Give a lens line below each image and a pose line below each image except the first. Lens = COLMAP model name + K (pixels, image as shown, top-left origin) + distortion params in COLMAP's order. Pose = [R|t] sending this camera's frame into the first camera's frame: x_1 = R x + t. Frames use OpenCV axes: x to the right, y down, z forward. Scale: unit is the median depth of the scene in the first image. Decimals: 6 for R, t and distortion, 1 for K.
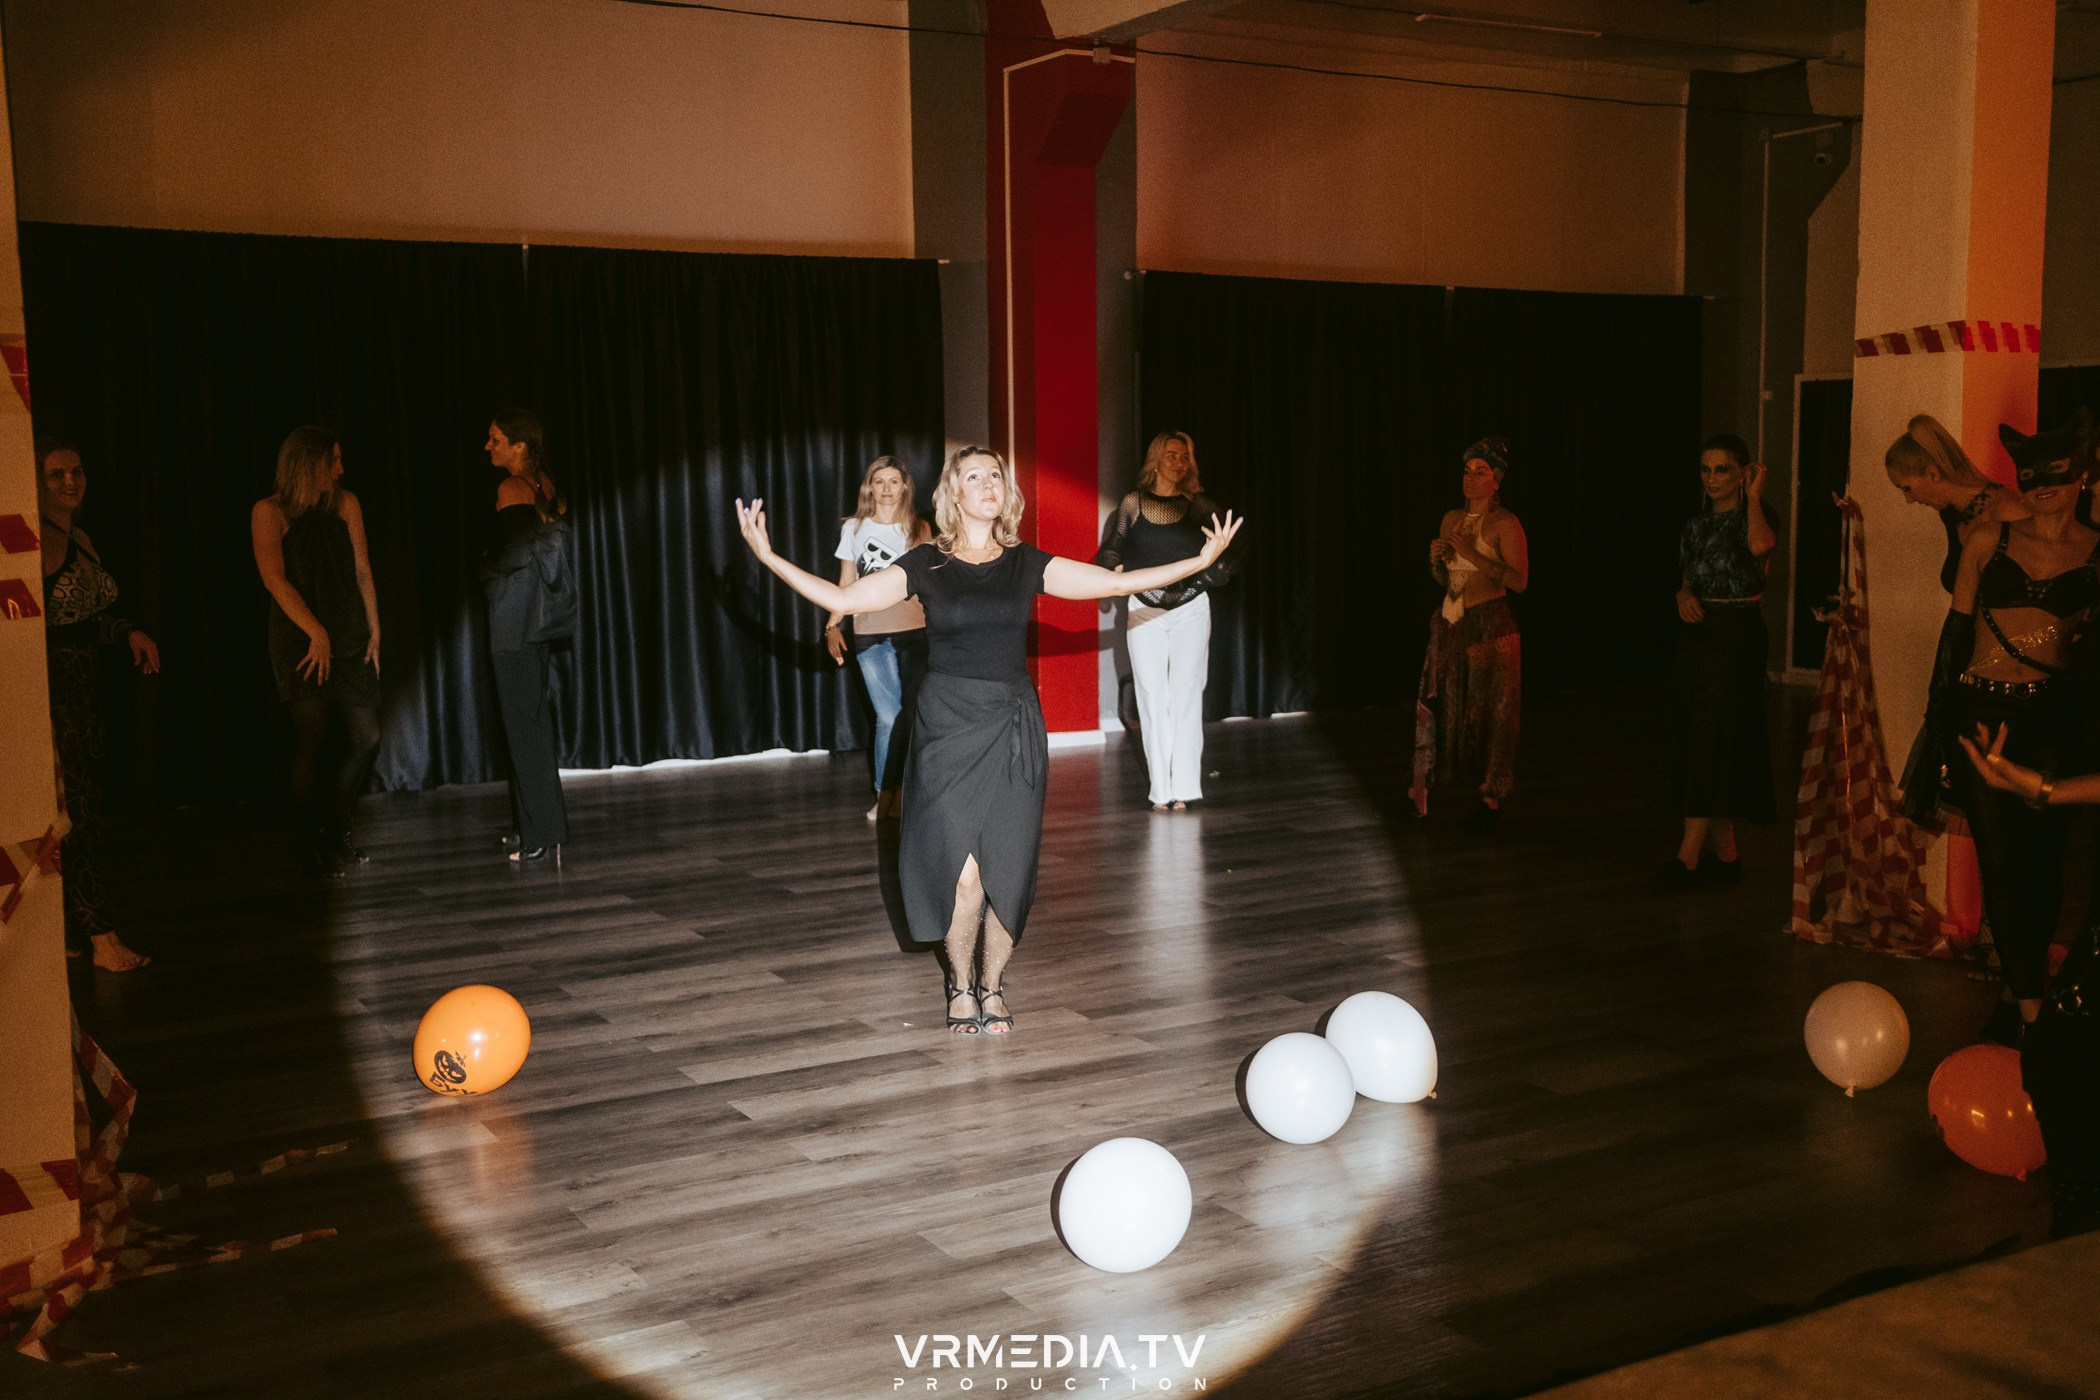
lens RADIAL K [[2079.4, 0, 1046.7], [0, 2079.4, 716.0], [0, 0, 1]] dist [-0.052552, 0.124685]
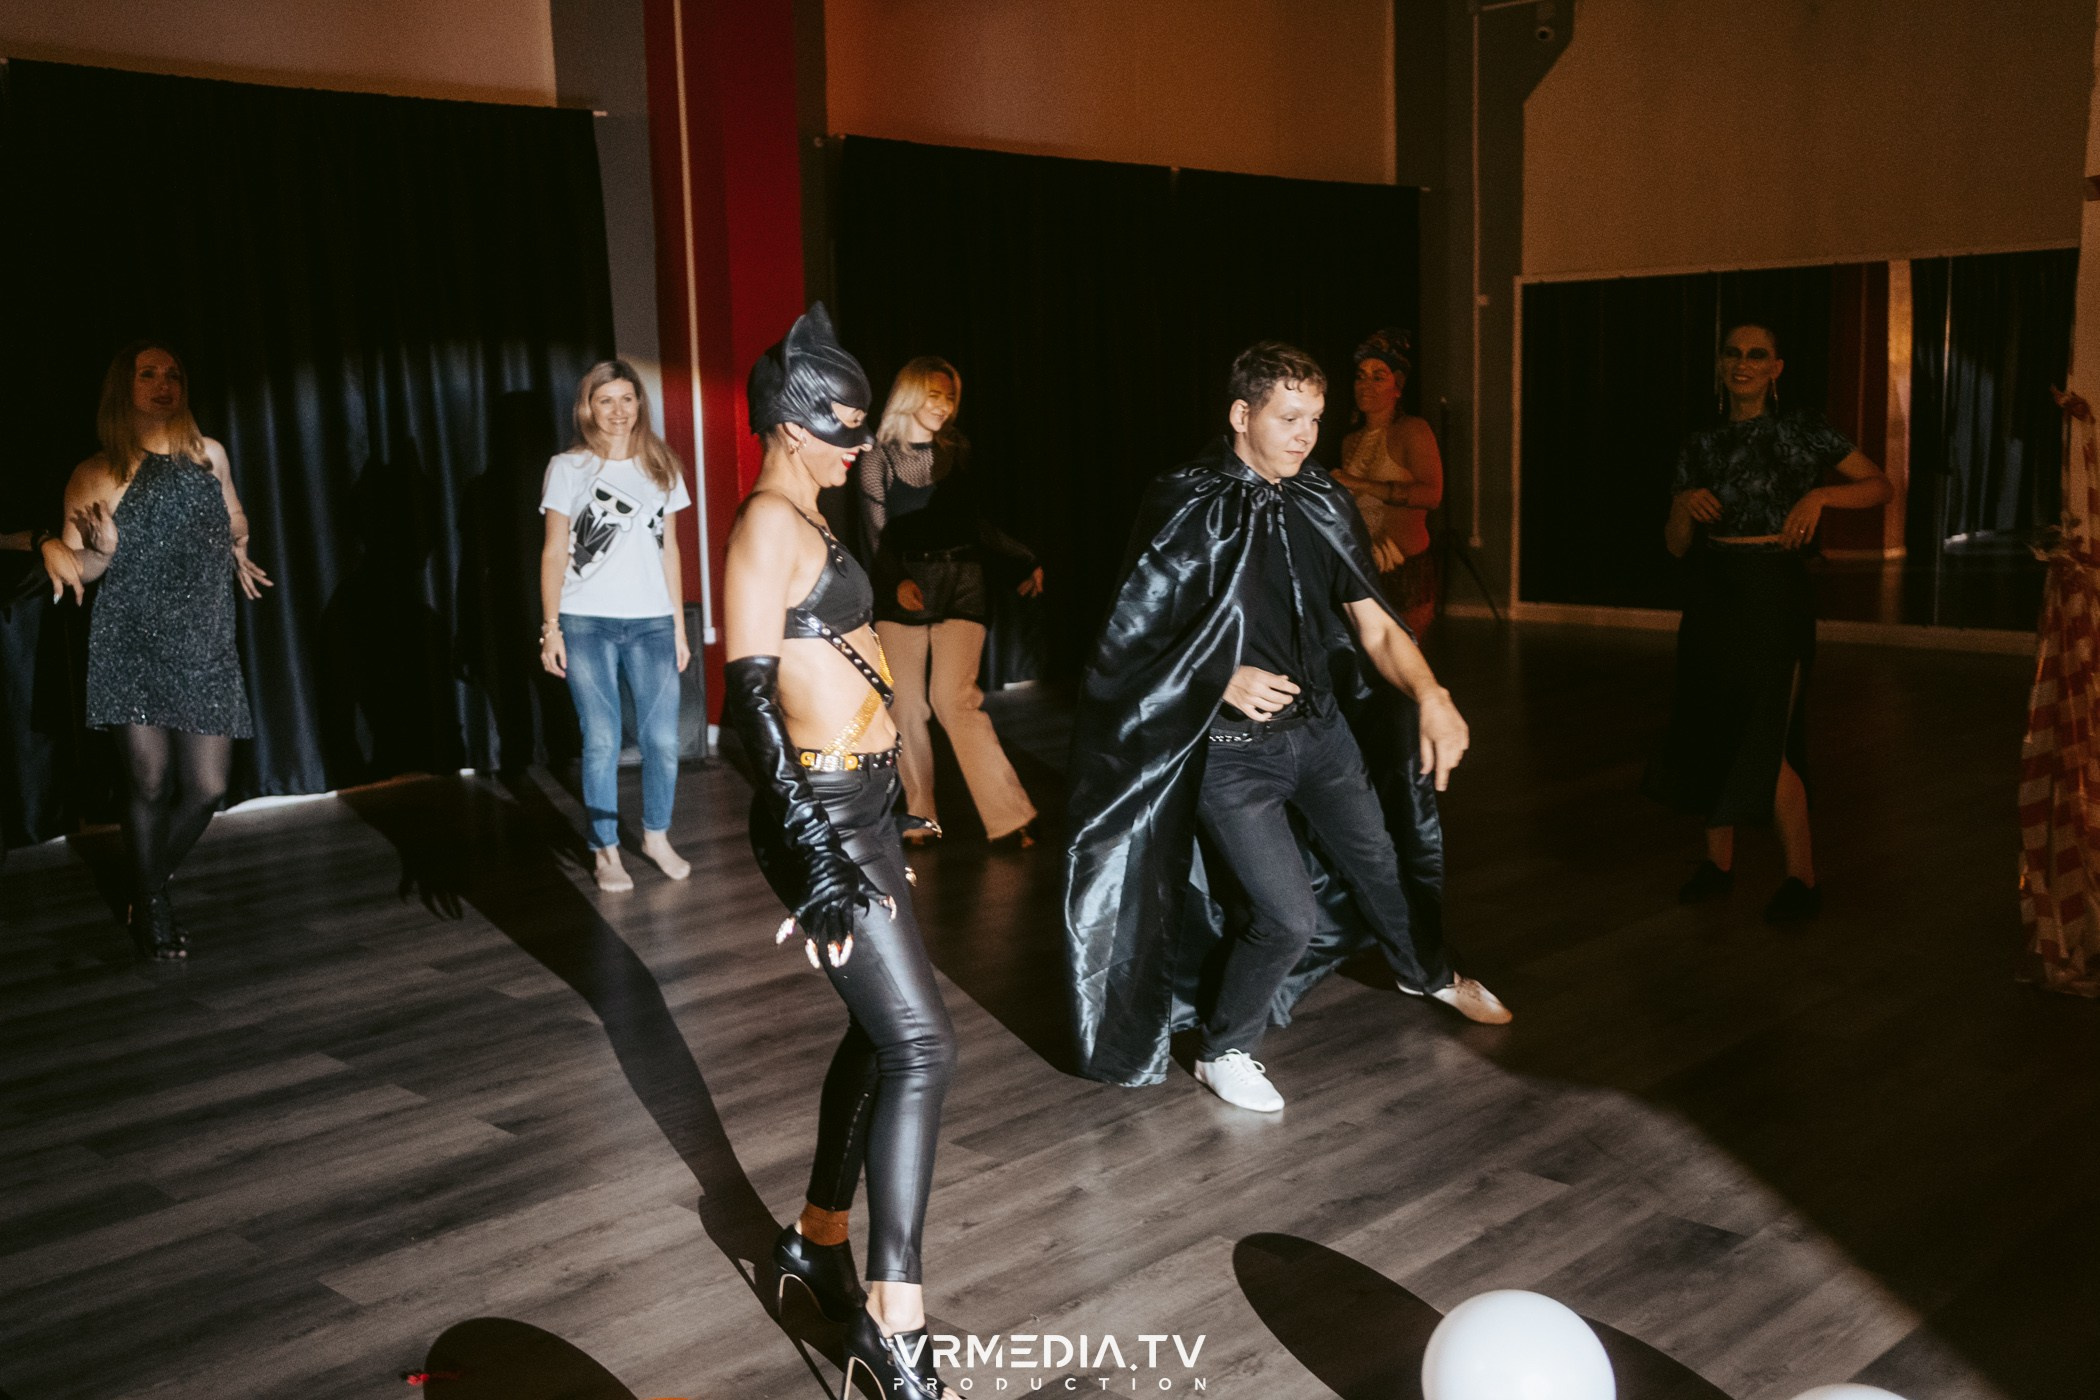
lens RADIAL K [[2032.5, 0, 987.4], [0, 2032.5, 756.3], [0, 0, 1]] dist [-0.057380, -0.019824]
pose [[0.966886, -0.059668, 0.248135, -0.130026], [0.047325, 0.997341, 0.055421, -0.024447], [-0.250782, -0.041842, 0.967139, 0.295338]]
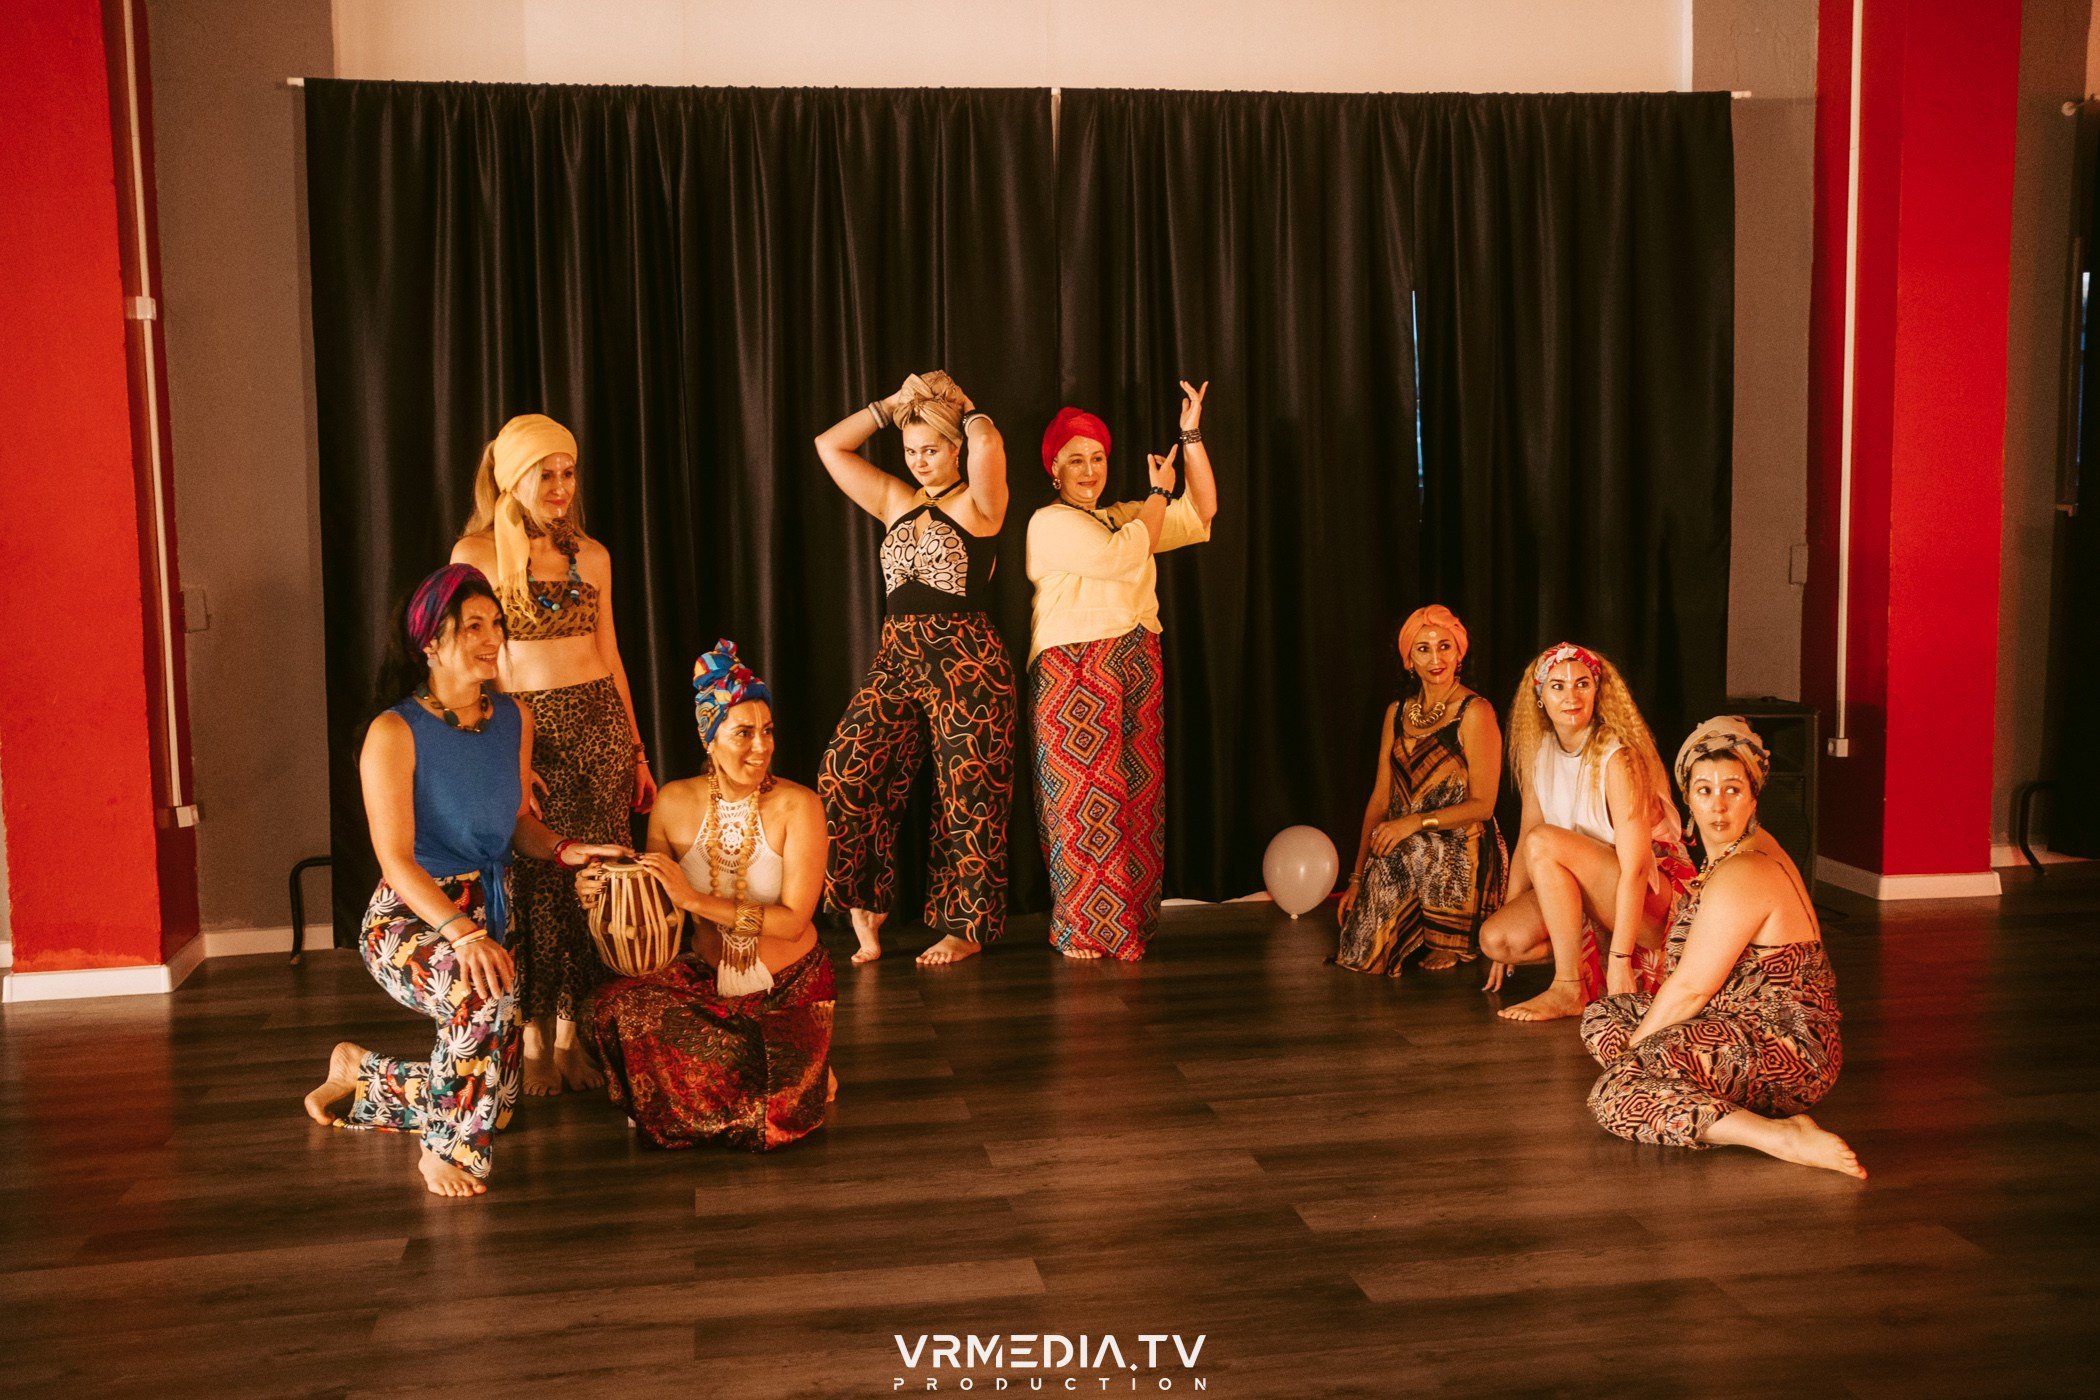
lens RADIAL K [[2079.4, 0, 1046.7], [0, 2079.4, 716.0], [0, 0, 1]] dist [-0.052552, 0.124685]
pose [[0.933382, 0.039094, -0.356750, -0.019353], [-0.033501, 0.999200, 0.021845, -0.051488], [0.357318, -0.008438, 0.933945, 0.427260]]
